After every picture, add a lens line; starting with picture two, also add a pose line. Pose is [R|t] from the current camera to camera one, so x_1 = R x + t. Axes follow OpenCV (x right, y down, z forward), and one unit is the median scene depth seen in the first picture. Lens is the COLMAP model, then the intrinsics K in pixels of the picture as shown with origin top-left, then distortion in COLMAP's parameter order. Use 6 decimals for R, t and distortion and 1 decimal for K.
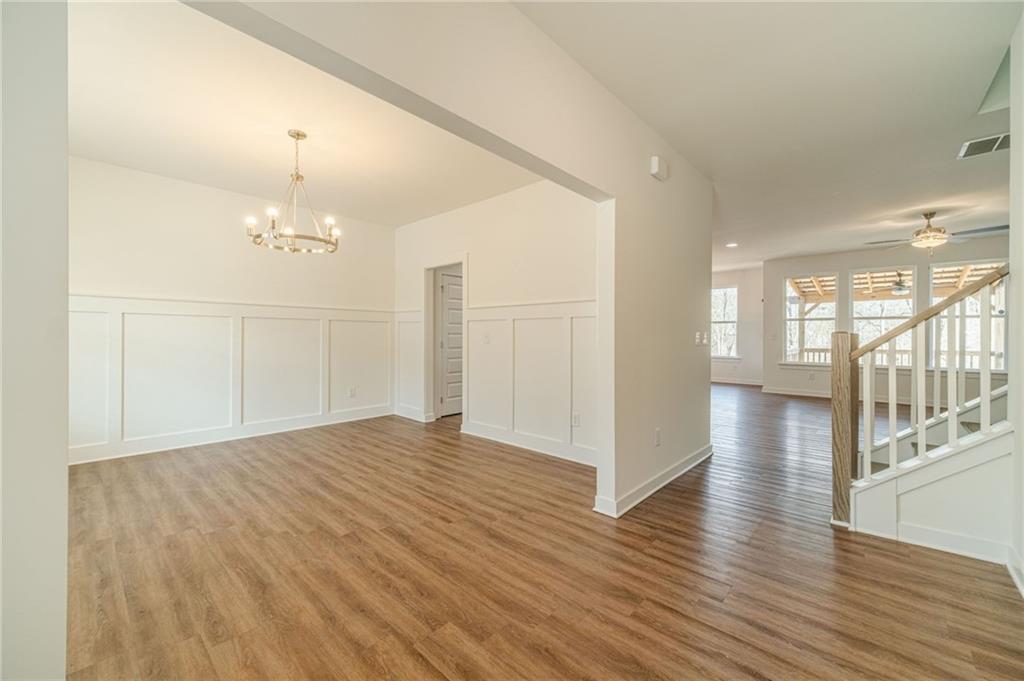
lens RADIAL K [[403.2, 0, 516.6], [0, 403.2, 337.9], [0, 0, 1]] dist [0.010943, -0.000531]
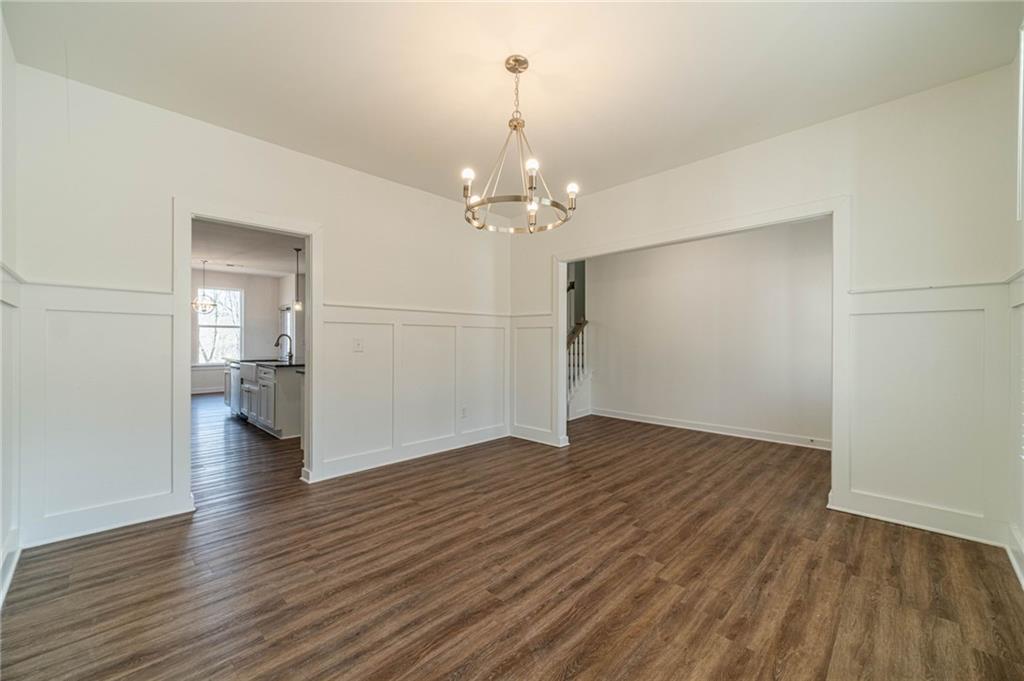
lens RADIAL K [[403.2, 0, 516.4], [0, 403.2, 343.3], [0, 0, 1]] dist [0.010943, -0.000531]
pose [[0.026536, -0.006358, 0.999628, -1.374427], [0.006815, 0.999958, 0.006179, -0.007184], [-0.999625, 0.006649, 0.026578, 1.072706]]
